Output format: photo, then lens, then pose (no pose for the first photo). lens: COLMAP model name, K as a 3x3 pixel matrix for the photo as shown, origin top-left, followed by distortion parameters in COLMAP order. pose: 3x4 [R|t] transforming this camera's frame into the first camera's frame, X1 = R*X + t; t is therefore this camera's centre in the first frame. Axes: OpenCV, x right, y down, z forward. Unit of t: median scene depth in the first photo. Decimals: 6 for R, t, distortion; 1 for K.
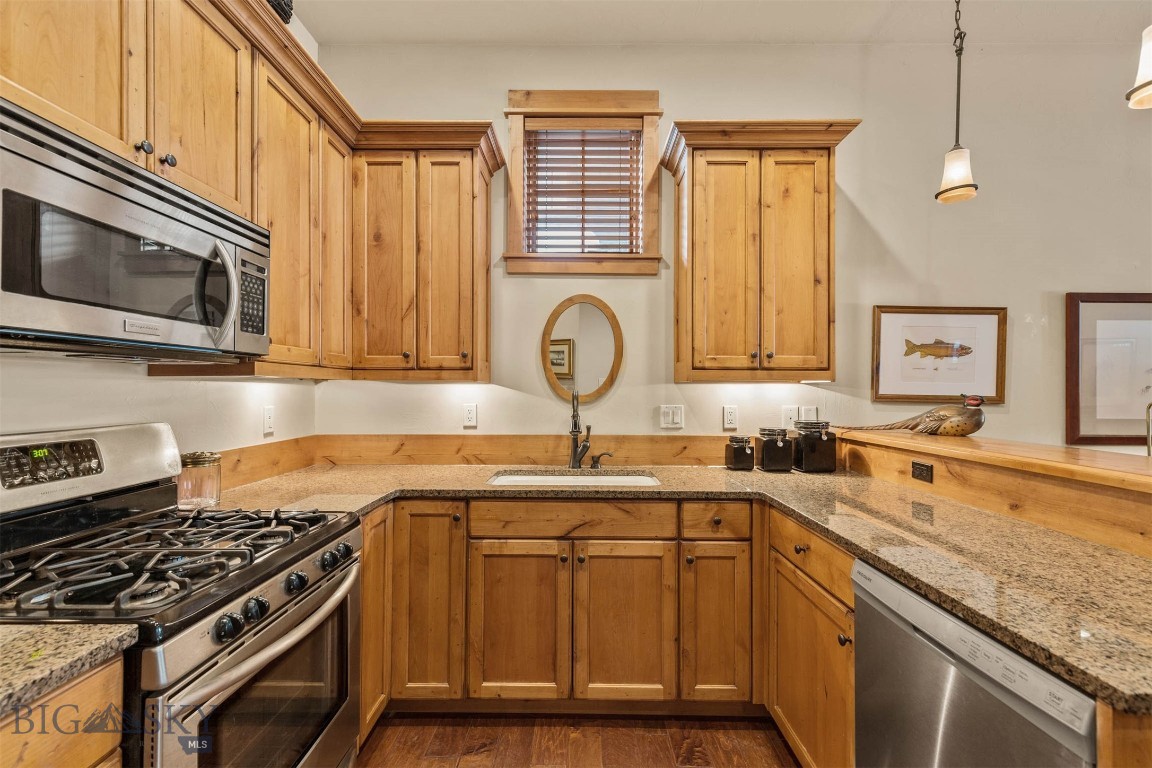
lens RADIAL K [[512.1, 0, 577.2], [0, 512.1, 384.1], [0, 0, 1]] dist [0.002258, -0.000393]
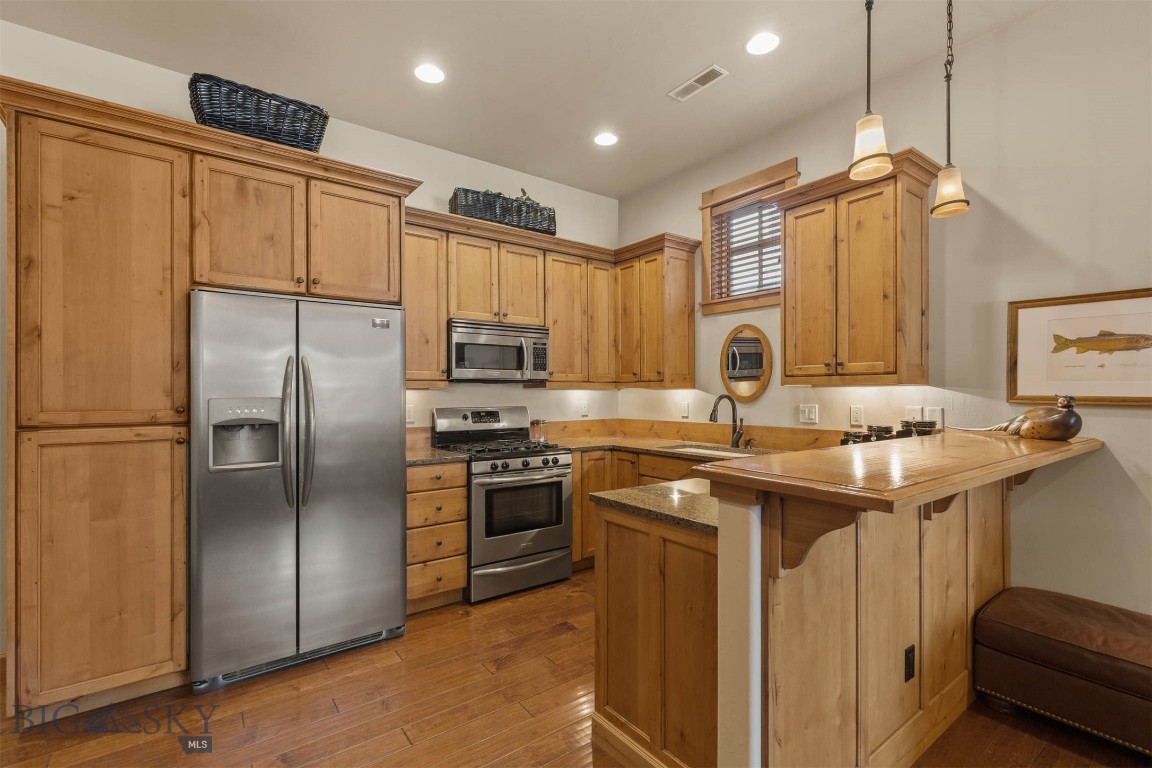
lens RADIAL K [[517.2, 0, 576.3], [0, 517.2, 392.0], [0, 0, 1]] dist [0.000984, -0.000006]
pose [[0.604417, -0.007454, -0.796633, 1.084015], [0.013310, 0.999911, 0.000743, 0.002584], [0.796557, -0.011052, 0.604462, -0.275911]]
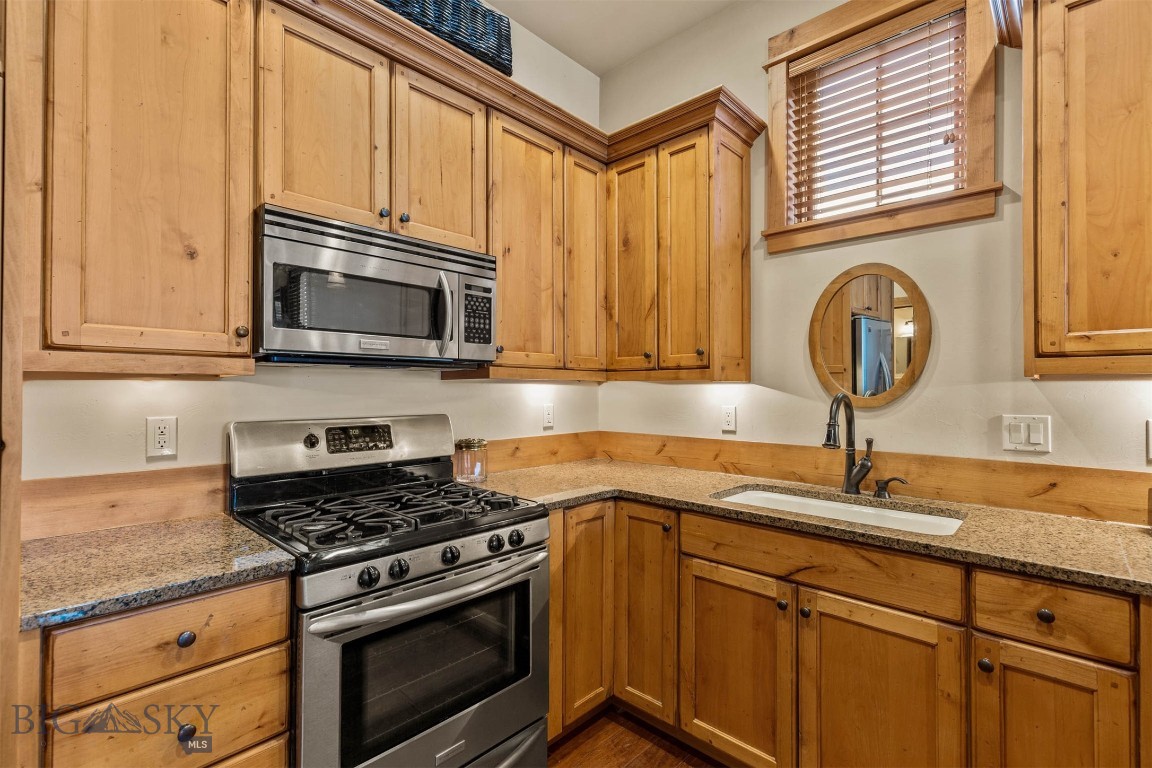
lens RADIAL K [[512.1, 0, 577.2], [0, 512.1, 384.1], [0, 0, 1]] dist [0.002258, -0.000393]
pose [[0.733066, -0.007491, -0.680116, 0.267767], [0.006657, 0.999970, -0.003839, 0.002294], [0.680124, -0.001713, 0.733095, 0.200754]]
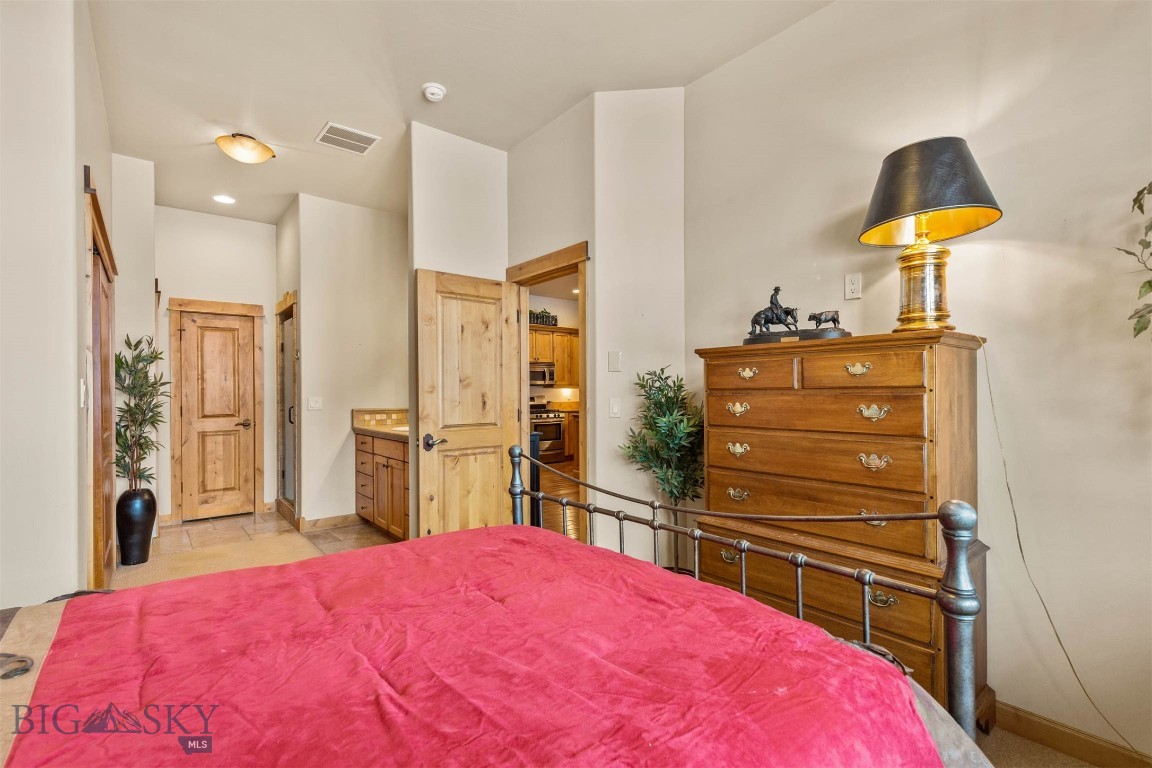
lens RADIAL K [[525.1, 0, 599.9], [0, 525.1, 391.6], [0, 0, 1]] dist [0.001734, -0.000133]
pose [[0.672154, -0.009801, -0.740346, 3.299510], [0.016463, 0.999863, 0.001709, 0.021800], [0.740228, -0.013337, 0.672224, -2.099296]]
